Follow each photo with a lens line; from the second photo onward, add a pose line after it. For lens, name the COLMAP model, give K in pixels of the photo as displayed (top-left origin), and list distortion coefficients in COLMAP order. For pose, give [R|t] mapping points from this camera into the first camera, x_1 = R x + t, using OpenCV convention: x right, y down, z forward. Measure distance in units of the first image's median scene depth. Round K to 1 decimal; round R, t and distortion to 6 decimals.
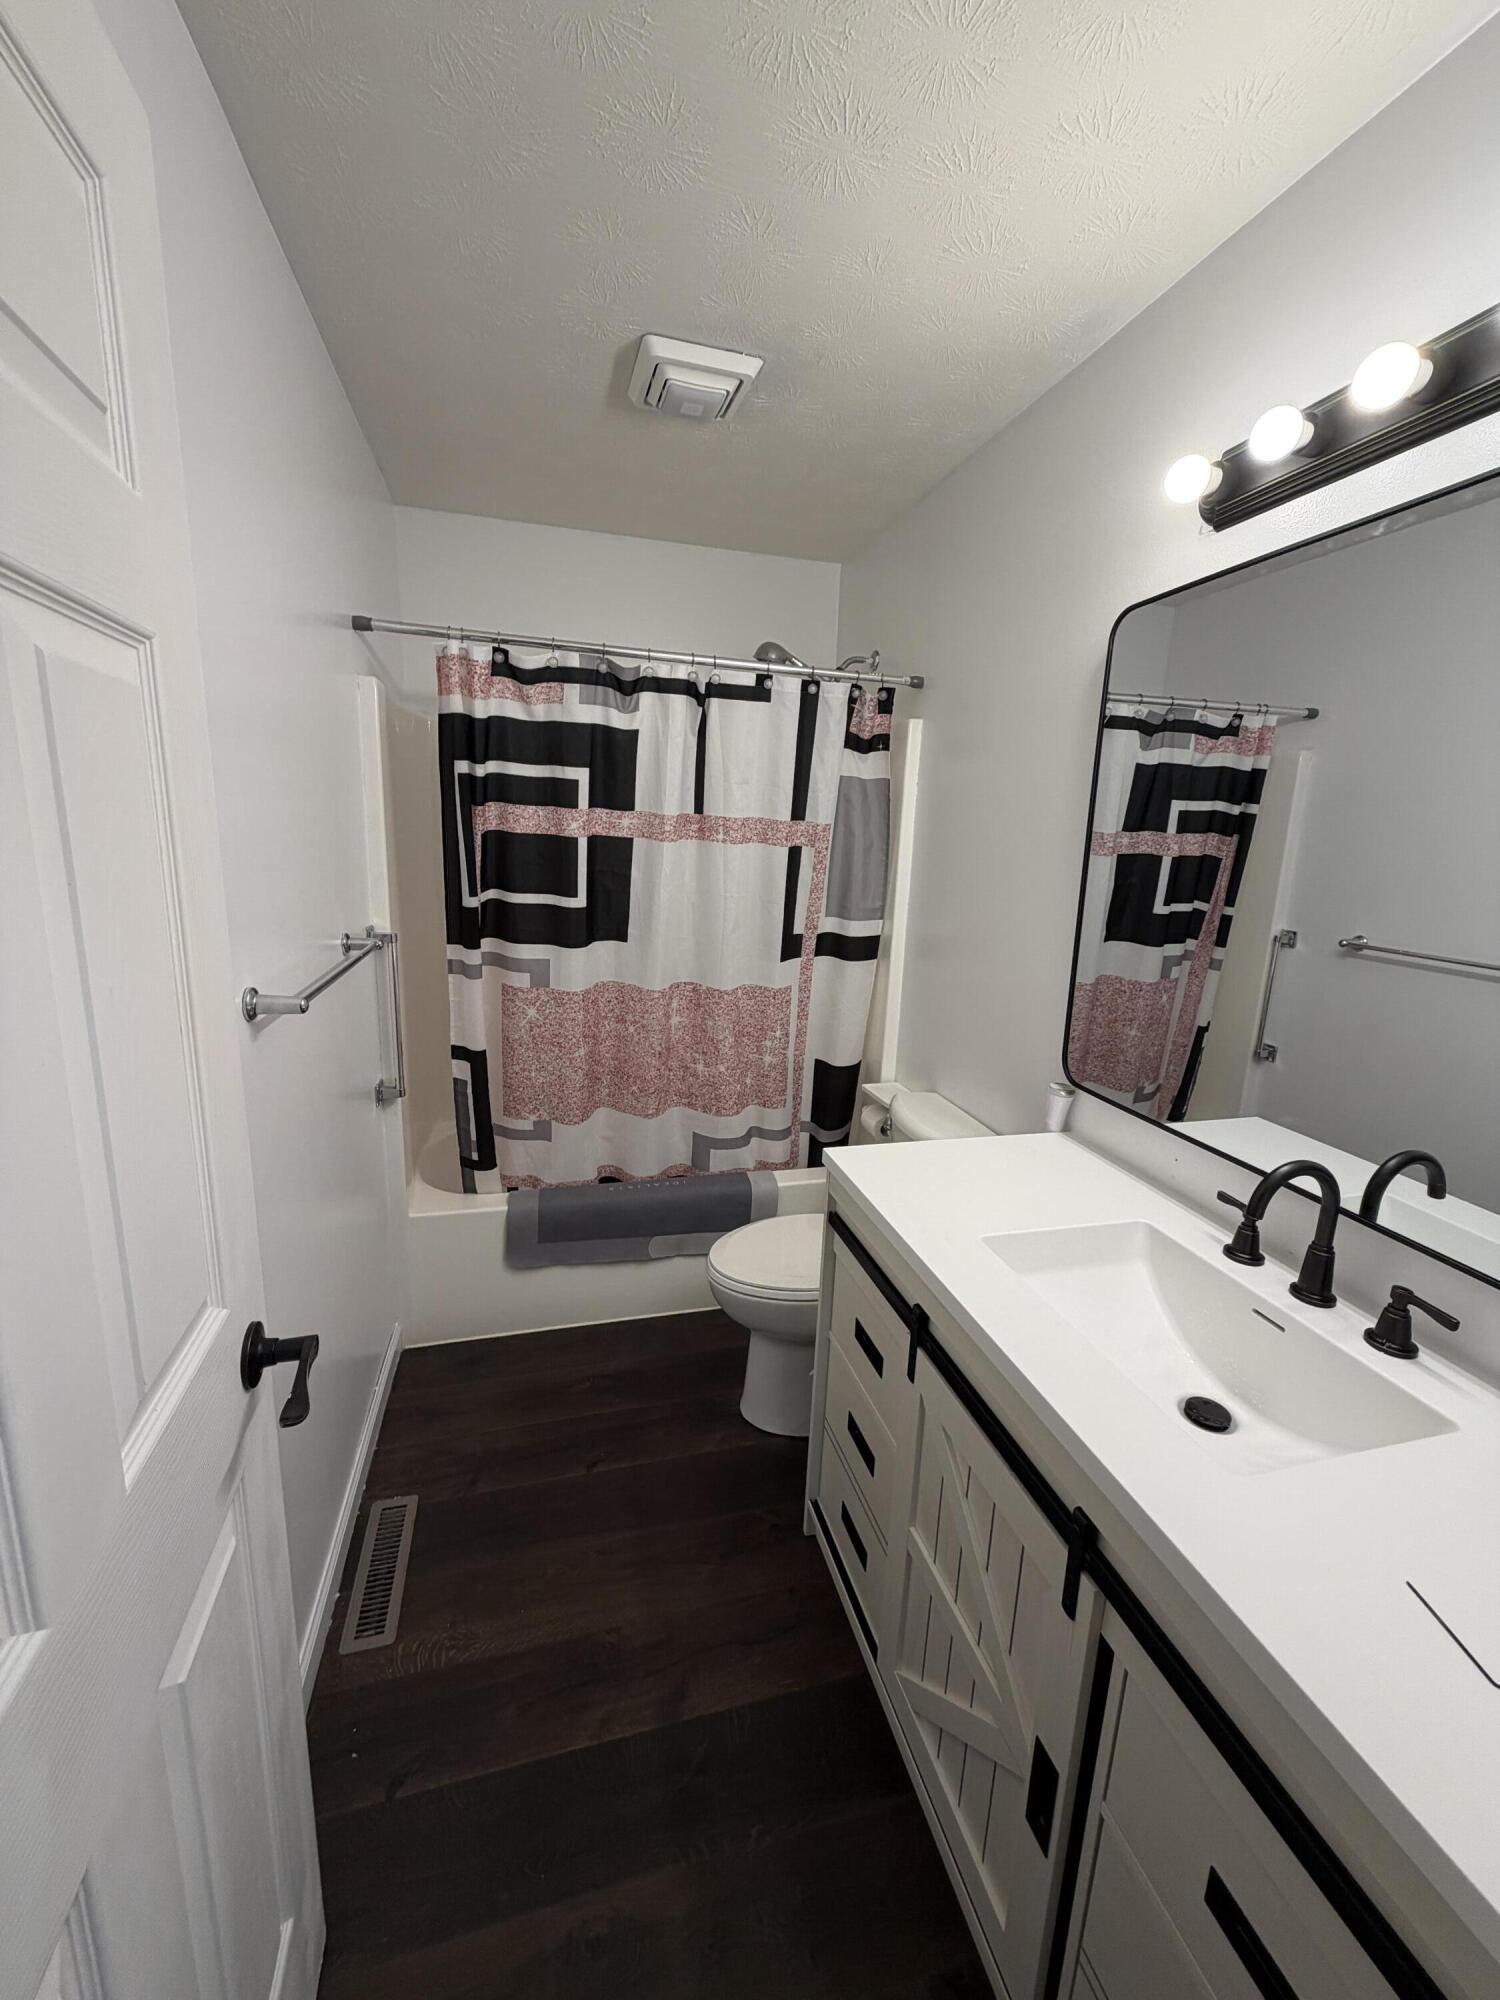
lens RADIAL K [[796.0, 0, 748.4], [0, 796.0, 1002.4], [0, 0, 1]] dist [-0.001053, 0.000512]
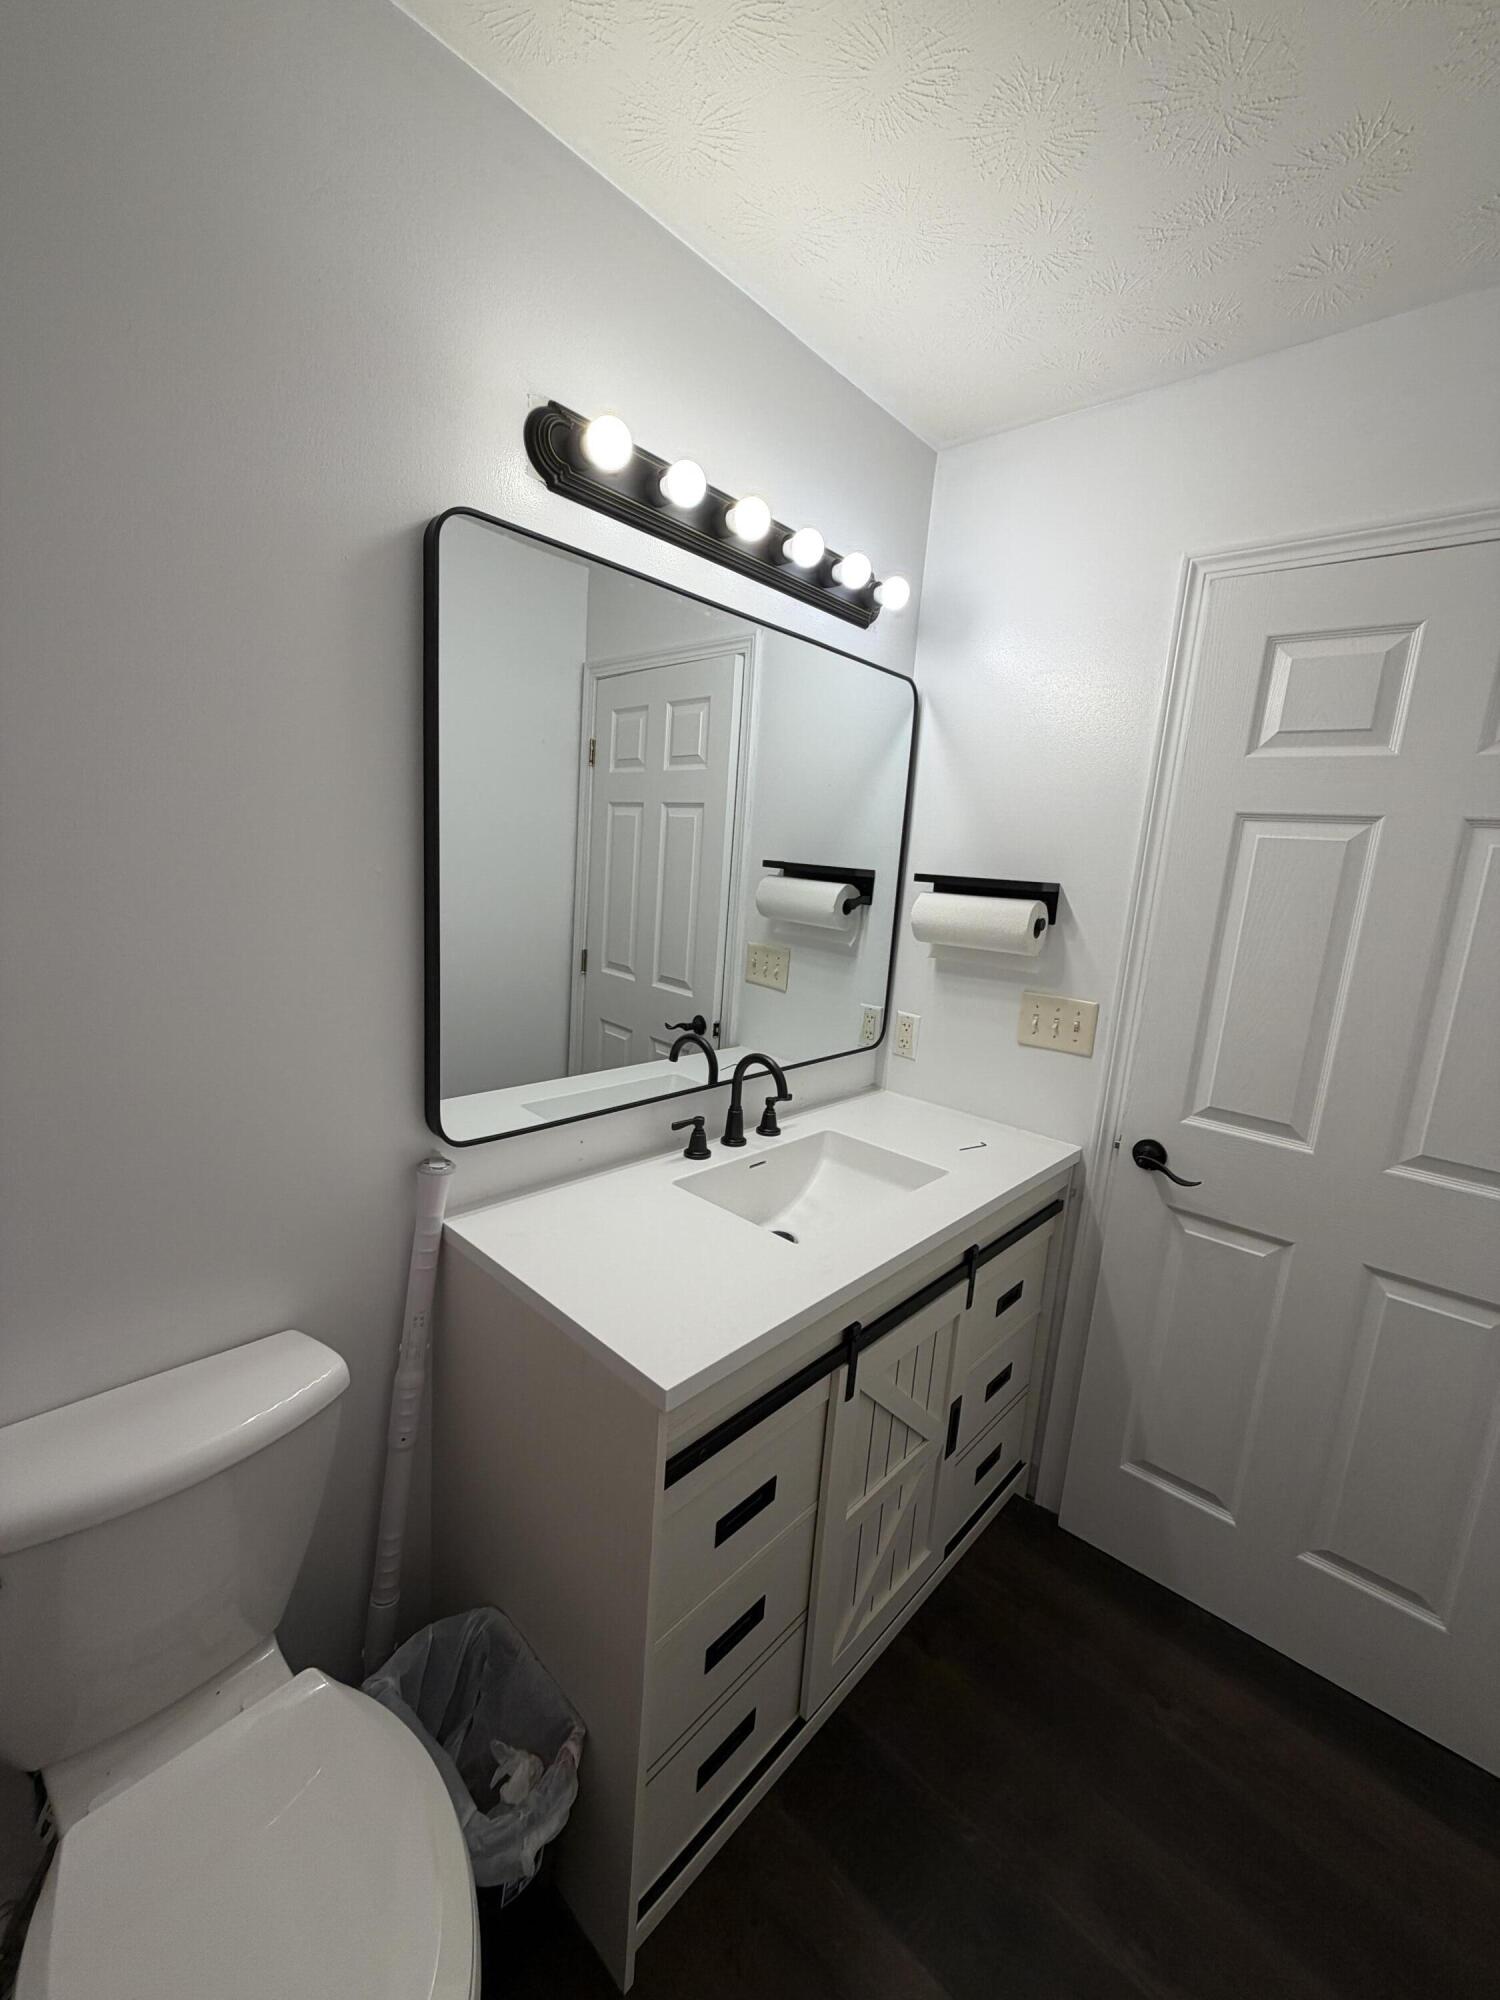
lens RADIAL K [[796.0, 0, 746.0], [0, 796.0, 995.0], [0, 0, 1]] dist [-0.001053, 0.000512]
pose [[-0.522178, -0.226820, 0.822121, -0.462964], [0.086419, 0.944950, 0.315598, -0.355053], [-0.848447, 0.235845, -0.473830, 1.568893]]
